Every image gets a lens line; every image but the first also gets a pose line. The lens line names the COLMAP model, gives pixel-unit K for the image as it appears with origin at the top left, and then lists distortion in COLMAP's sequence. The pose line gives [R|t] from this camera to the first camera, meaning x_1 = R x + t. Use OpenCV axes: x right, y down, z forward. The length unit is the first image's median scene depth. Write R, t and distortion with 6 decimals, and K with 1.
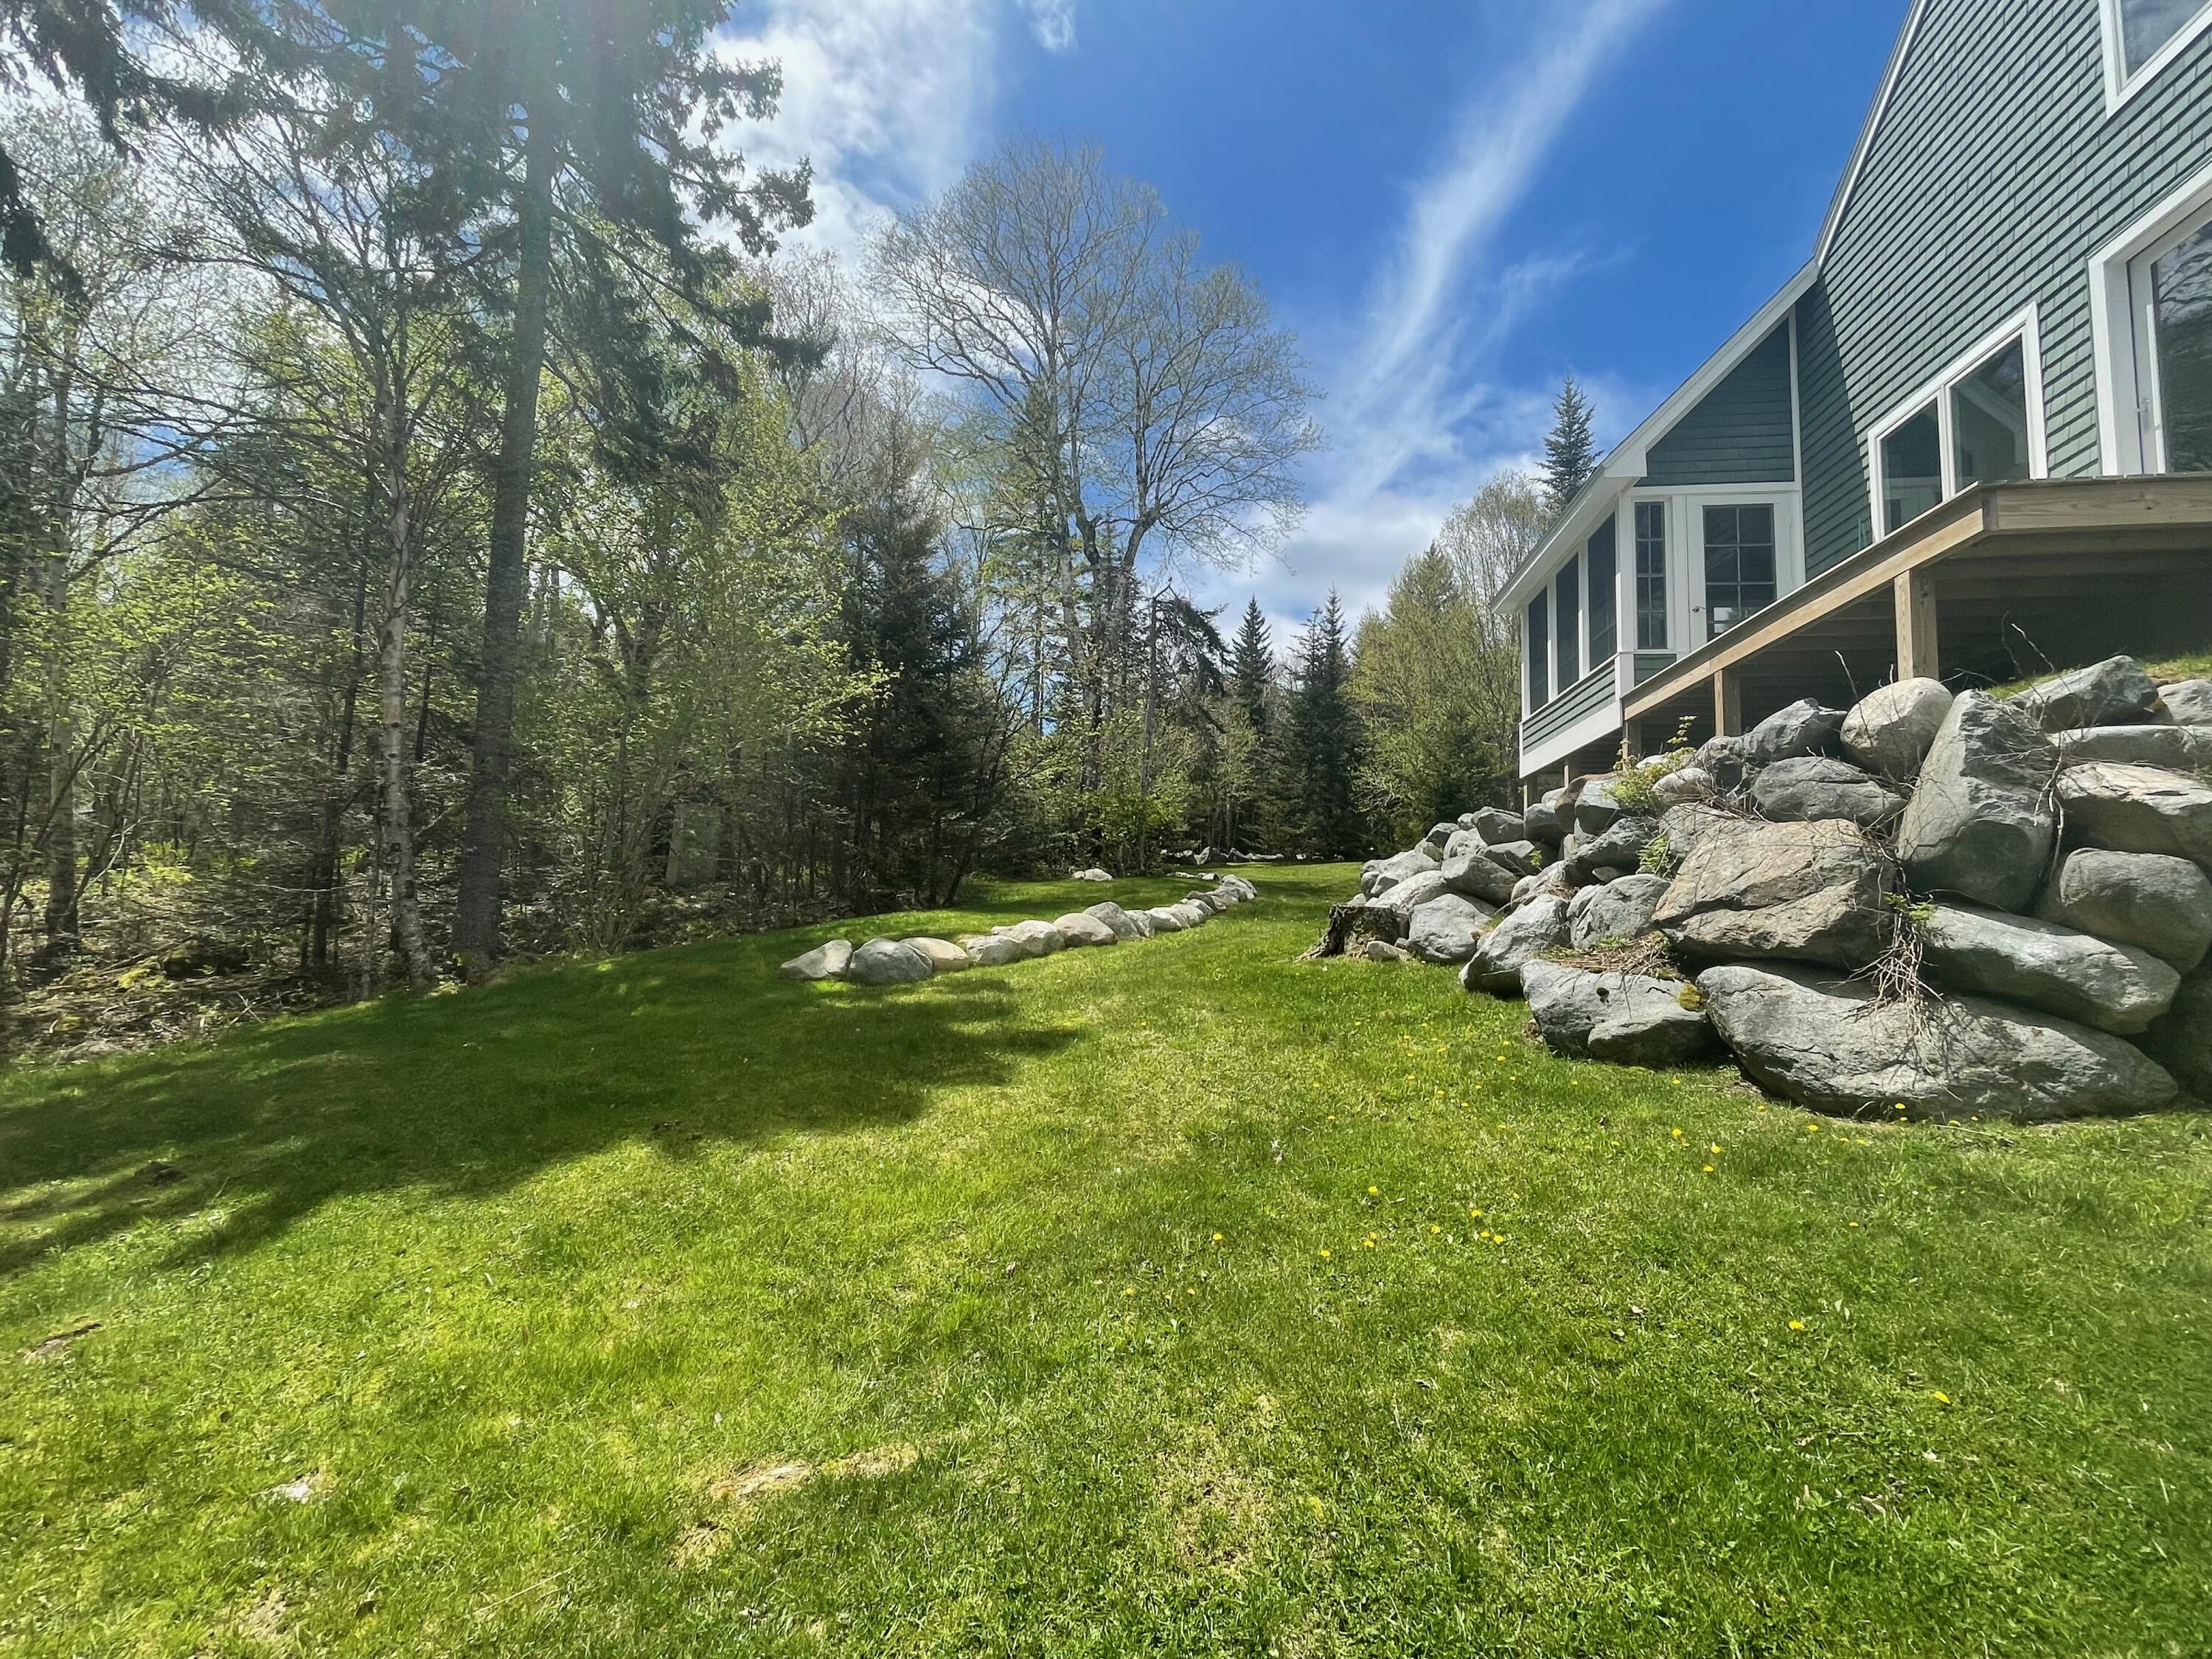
lens RADIAL K [[996.0, 0, 1116.8], [0, 996.0, 839.3], [0, 0, 1]] dist [-0.000764, 0.001102]
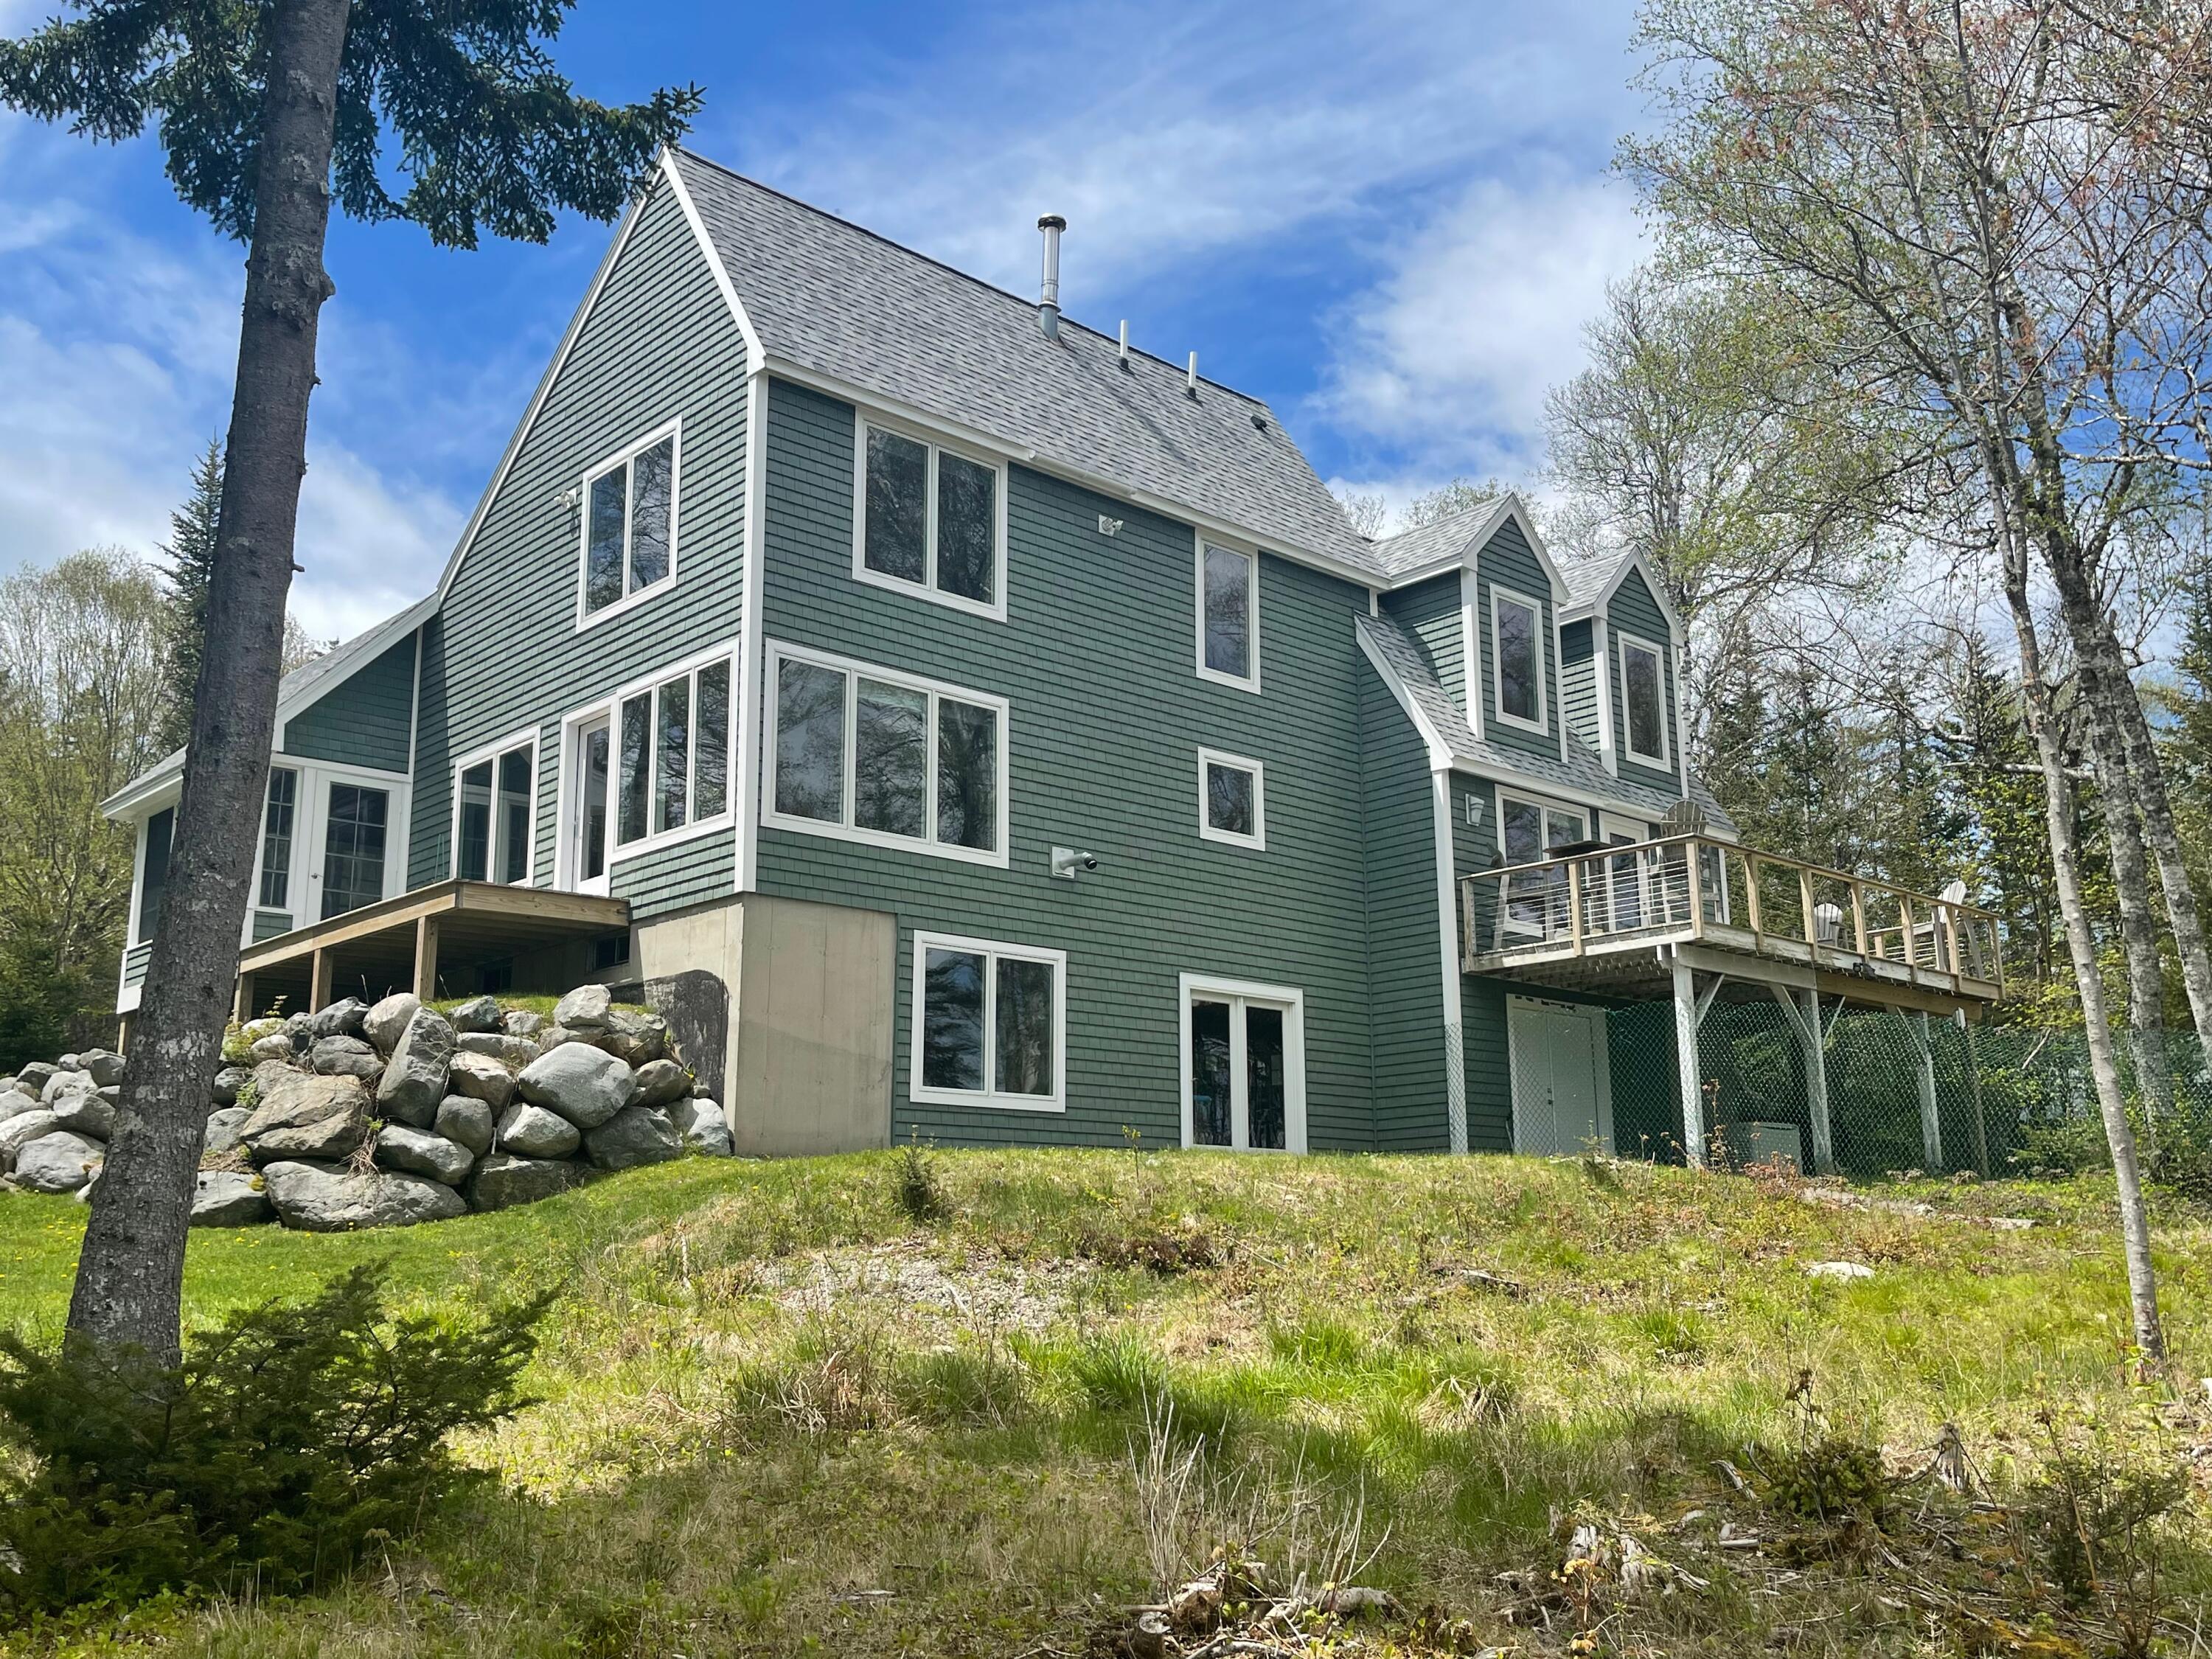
lens RADIAL K [[1982.4, 0, 1109.0], [0, 1982.4, 838.8], [0, 0, 1]] dist [0.012356, 0.008706]
pose [[0.632008, 0.138993, 0.762396, -1.050403], [-0.037157, 0.988088, -0.149337, 0.037918], [-0.774071, 0.066053, 0.629644, -2.064727]]
